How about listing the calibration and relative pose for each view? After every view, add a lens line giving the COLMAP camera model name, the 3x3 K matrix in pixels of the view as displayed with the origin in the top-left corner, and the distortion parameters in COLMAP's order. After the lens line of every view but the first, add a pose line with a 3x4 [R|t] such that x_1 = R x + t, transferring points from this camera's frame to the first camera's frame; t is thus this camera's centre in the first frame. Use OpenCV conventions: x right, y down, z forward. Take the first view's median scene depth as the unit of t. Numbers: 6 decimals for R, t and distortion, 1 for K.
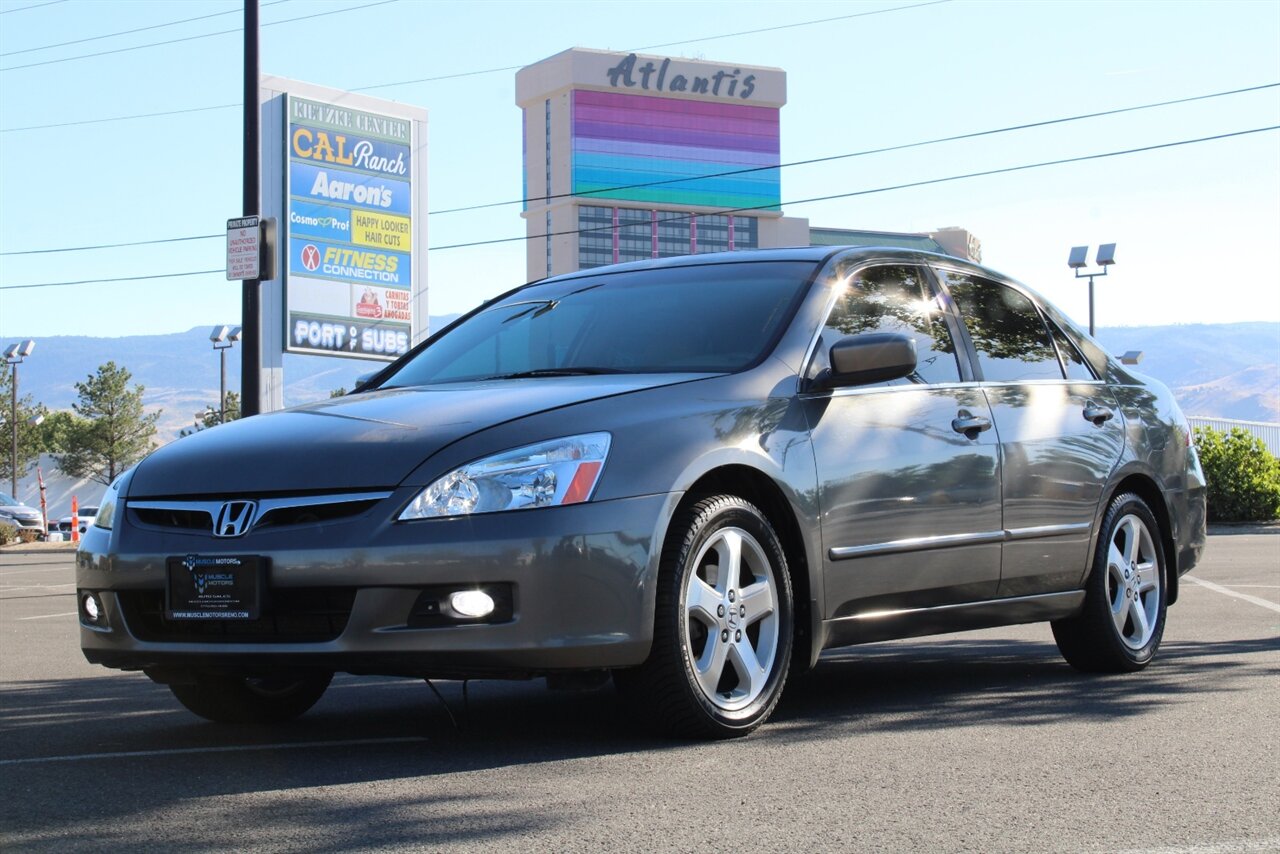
lens RADIAL K [[3184.0, 0, 640.0], [0, 3184.0, 427.0], [0, 0, 1]] dist [0.159026, 0.034540]
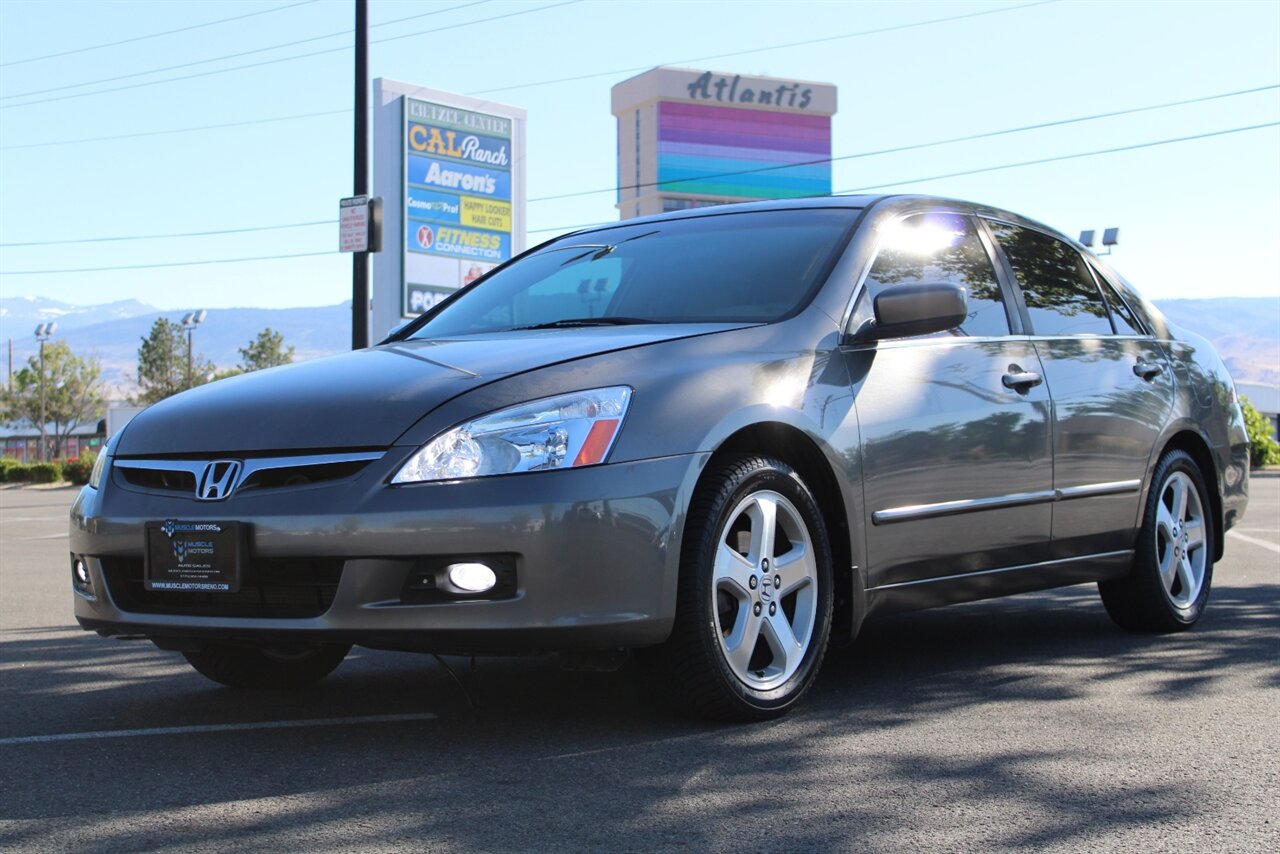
lens RADIAL K [[2498.3, 0, 640.0], [0, 2498.3, 427.0], [0, 0, 1]] dist [0.008786, 0.199313]
pose [[0.999436, 0.002863, -0.033468, 0.016531], [-0.002291, 0.999850, 0.017139, 0.000987], [0.033512, -0.017053, 0.999293, 0.278382]]
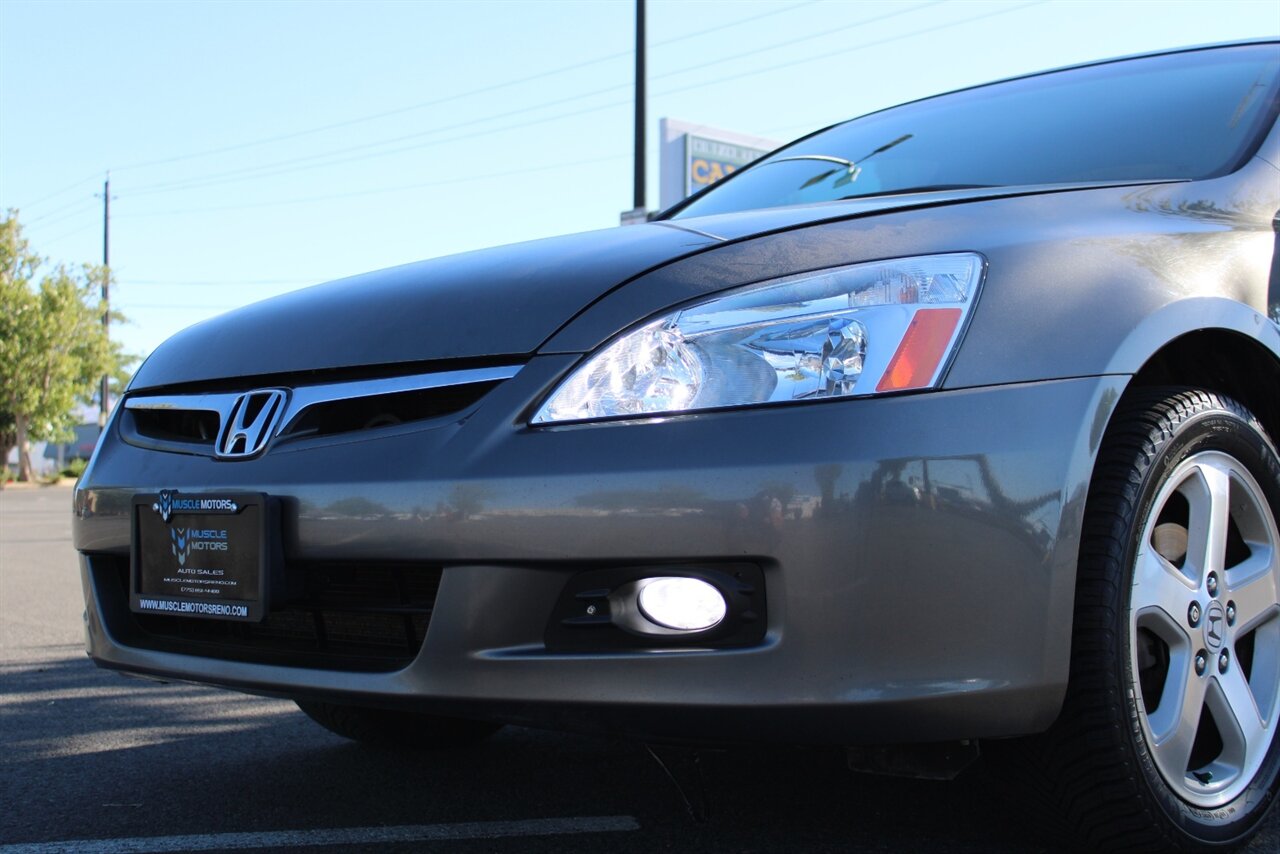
lens RADIAL K [[1947.5, 0, 619.2], [0, 1947.5, 428.2], [0, 0, 1]] dist [0.006055, 0.020154]
pose [[0.985452, 0.006955, -0.169814, -0.012420], [-0.005835, 0.999958, 0.007092, 0.025777], [0.169856, -0.005998, 0.985451, 0.665255]]
